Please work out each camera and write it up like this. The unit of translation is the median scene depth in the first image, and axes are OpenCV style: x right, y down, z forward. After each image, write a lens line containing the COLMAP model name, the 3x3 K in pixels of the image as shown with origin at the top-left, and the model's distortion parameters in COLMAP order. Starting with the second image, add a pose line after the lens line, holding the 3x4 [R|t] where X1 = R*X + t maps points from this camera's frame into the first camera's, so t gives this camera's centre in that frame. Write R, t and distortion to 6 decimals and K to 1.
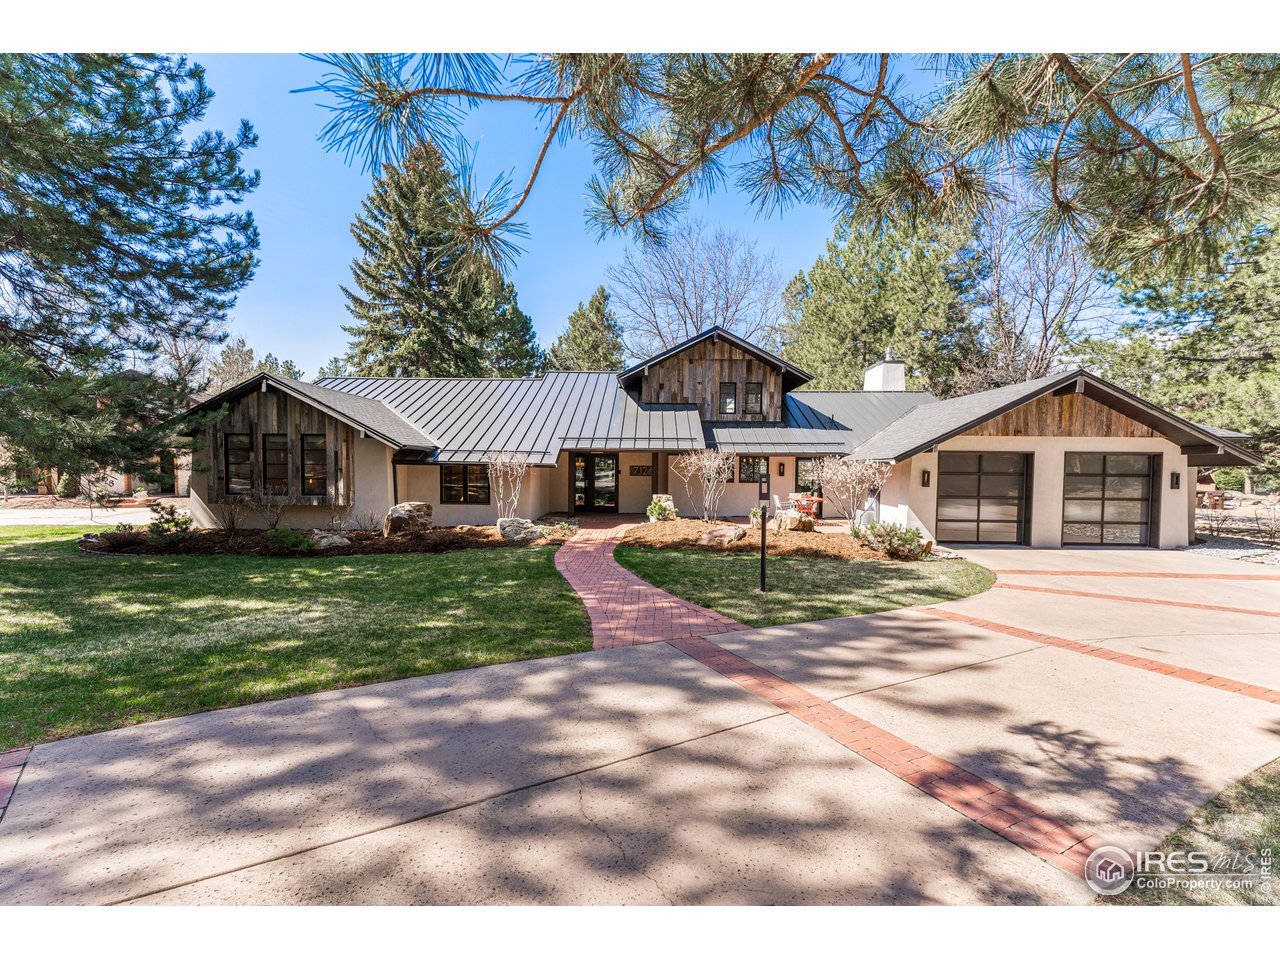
lens RADIAL K [[513.5, 0, 639.9], [0, 513.5, 517.5], [0, 0, 1]] dist [0.000209, 0.000052]
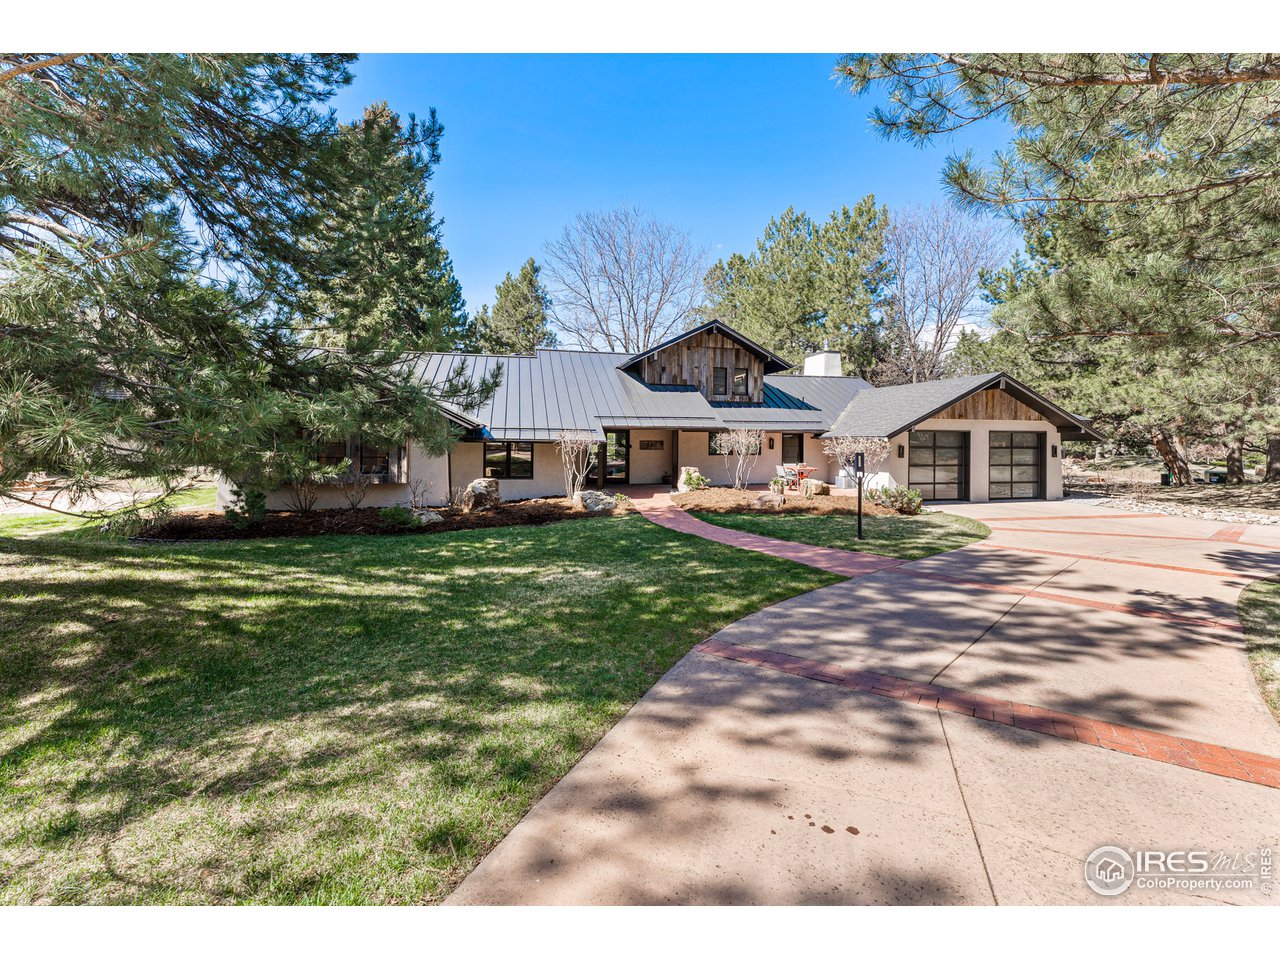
lens RADIAL K [[527.4, 0, 644.8], [0, 527.4, 469.7], [0, 0, 1]] dist [0.001275, 0.000216]
pose [[0.970671, -0.017994, 0.239738, -0.364581], [0.025702, 0.999247, -0.029062, -0.007761], [-0.239035, 0.034371, 0.970402, -0.120241]]
